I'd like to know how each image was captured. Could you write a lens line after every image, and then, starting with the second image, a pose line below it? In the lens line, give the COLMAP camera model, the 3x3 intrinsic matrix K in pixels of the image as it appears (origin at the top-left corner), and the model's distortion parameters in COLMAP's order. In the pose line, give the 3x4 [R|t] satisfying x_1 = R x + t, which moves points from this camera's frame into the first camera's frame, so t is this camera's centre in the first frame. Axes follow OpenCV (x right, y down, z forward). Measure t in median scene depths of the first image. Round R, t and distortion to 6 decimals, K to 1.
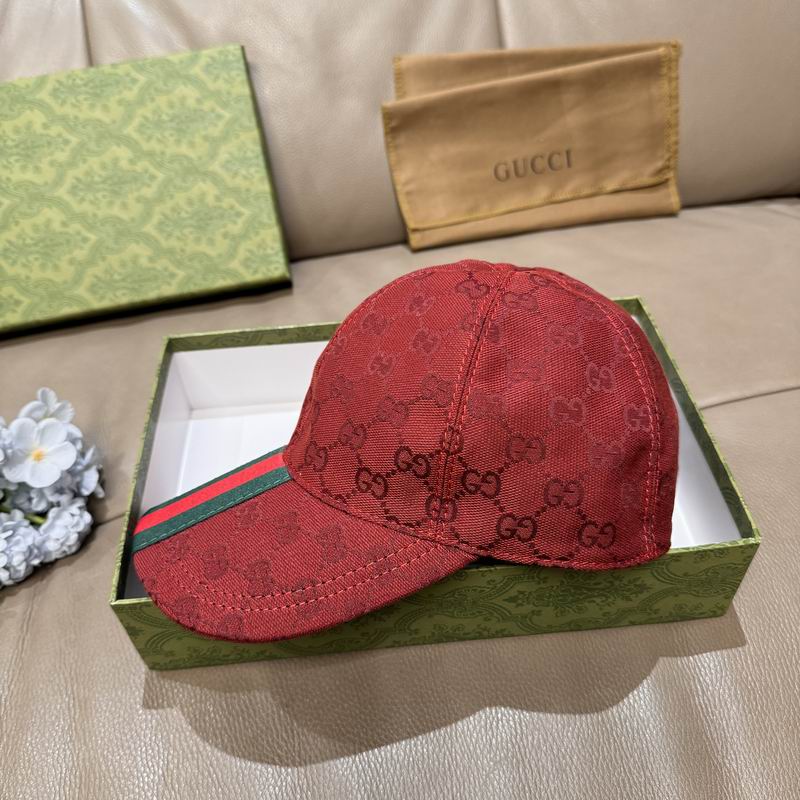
lens RADIAL K [[803.7, 0, 392.9], [0, 803.7, 398.8], [0, 0, 1]] dist [-0.010478, -0.027650]
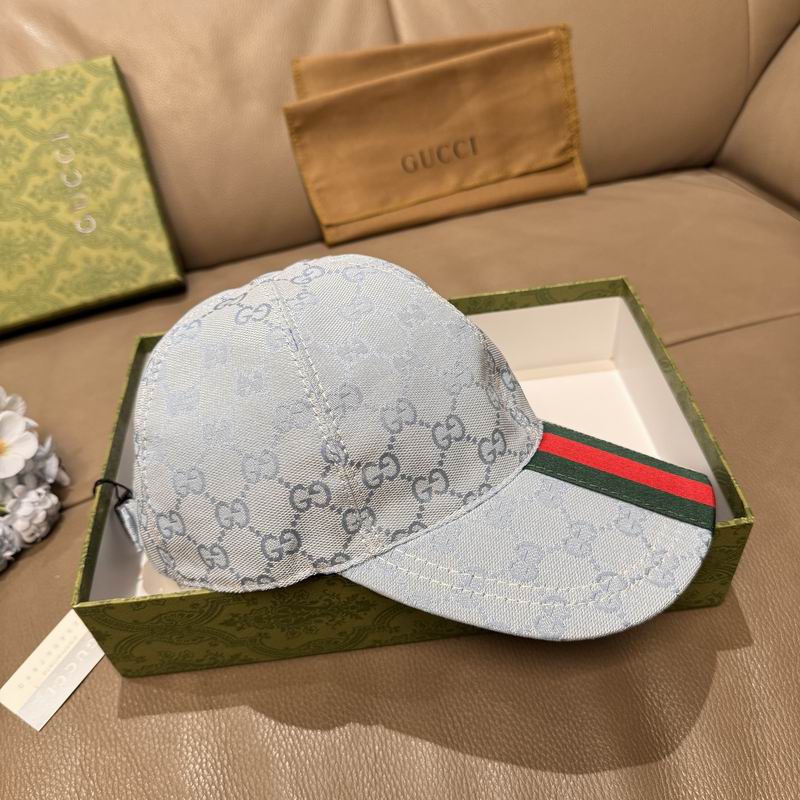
lens RADIAL K [[804.0, 0, 397.3], [0, 804.0, 396.6], [0, 0, 1]] dist [-0.019197, -0.016115]
pose [[0.995068, -0.091762, 0.037685, 0.061023], [0.093310, 0.994768, -0.041592, 0.058950], [-0.033672, 0.044903, 0.998424, -0.003317]]
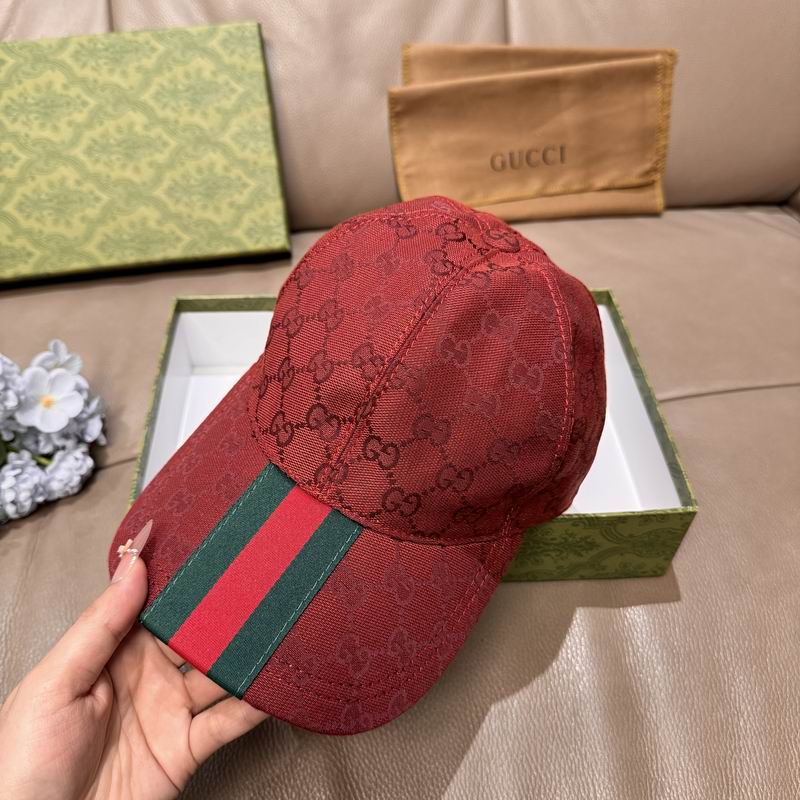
lens RADIAL K [[804.7, 0, 398.4], [0, 804.7, 399.8], [0, 0, 1]] dist [-0.018723, -0.014794]
pose [[0.997258, 0.070161, 0.023551, 0.003024], [-0.071106, 0.996583, 0.042028, -0.008495], [-0.020521, -0.043588, 0.998839, -0.067359]]
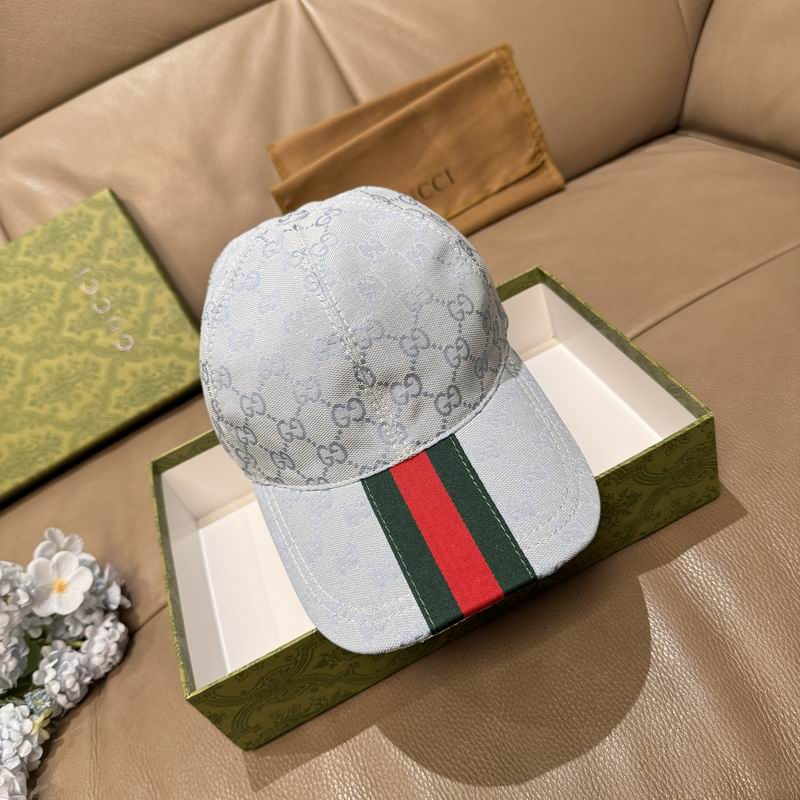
lens RADIAL K [[793.3, 0, 399.7], [0, 793.3, 400.6], [0, 0, 1]] dist [0.047976, -0.143027]
pose [[0.939839, -0.341395, -0.012374, 0.071871], [0.339469, 0.937368, -0.078109, 0.054445], [0.038265, 0.069210, 0.996868, -0.068633]]
